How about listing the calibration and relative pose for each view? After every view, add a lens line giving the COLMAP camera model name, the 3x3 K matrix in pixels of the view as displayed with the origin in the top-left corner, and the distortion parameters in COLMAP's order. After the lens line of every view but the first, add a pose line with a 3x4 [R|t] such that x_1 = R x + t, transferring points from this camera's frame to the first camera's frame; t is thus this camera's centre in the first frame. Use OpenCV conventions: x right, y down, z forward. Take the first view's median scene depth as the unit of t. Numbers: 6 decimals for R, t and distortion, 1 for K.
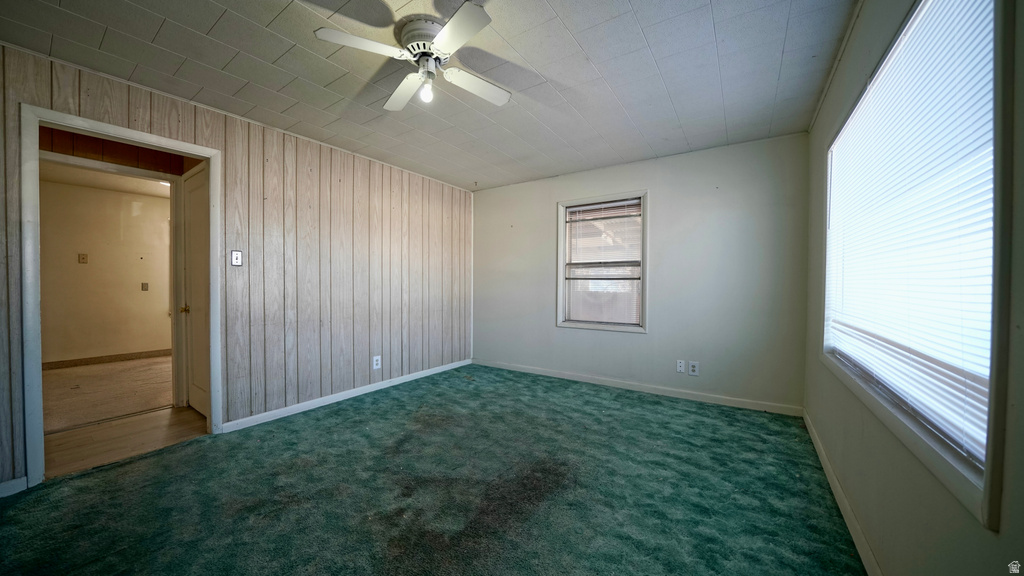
lens RADIAL K [[351.2, 0, 509.9], [0, 351.2, 288.7], [0, 0, 1]] dist [-0.019843, 0.000027]
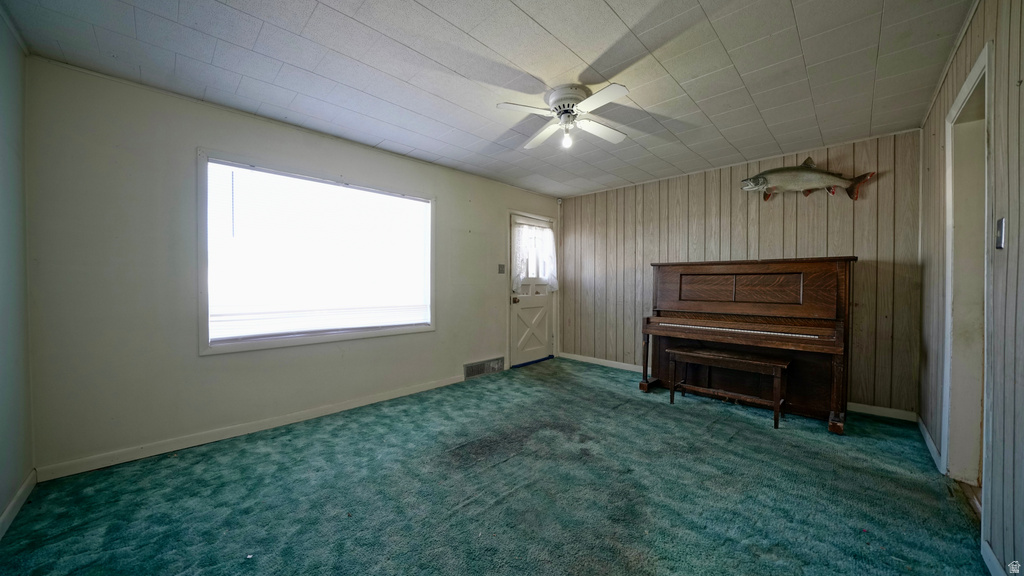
lens RADIAL K [[351.2, 0, 509.9], [0, 351.2, 288.7], [0, 0, 1]] dist [-0.019843, 0.000027]
pose [[-0.983242, -0.003863, 0.182266, -0.169463], [0.001718, 0.999535, 0.030451, -0.022510], [-0.182299, 0.030254, -0.982778, 1.494530]]
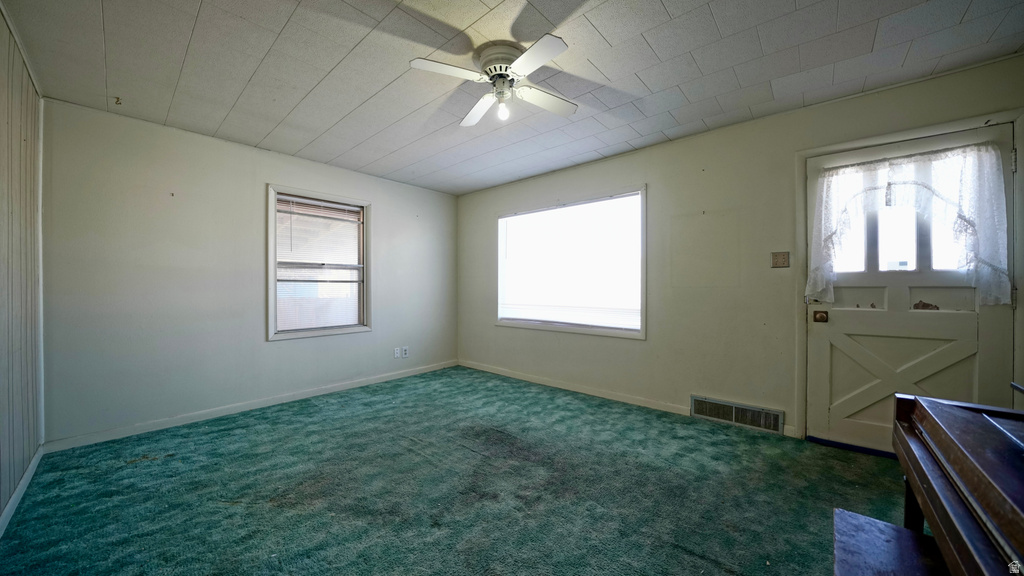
lens RADIAL K [[351.2, 0, 509.9], [0, 351.2, 288.7], [0, 0, 1]] dist [-0.019843, 0.000027]
pose [[0.126546, -0.007172, 0.991935, -0.838438], [0.018168, 0.999823, 0.004912, -0.005240], [-0.991794, 0.017400, 0.126654, 0.535726]]
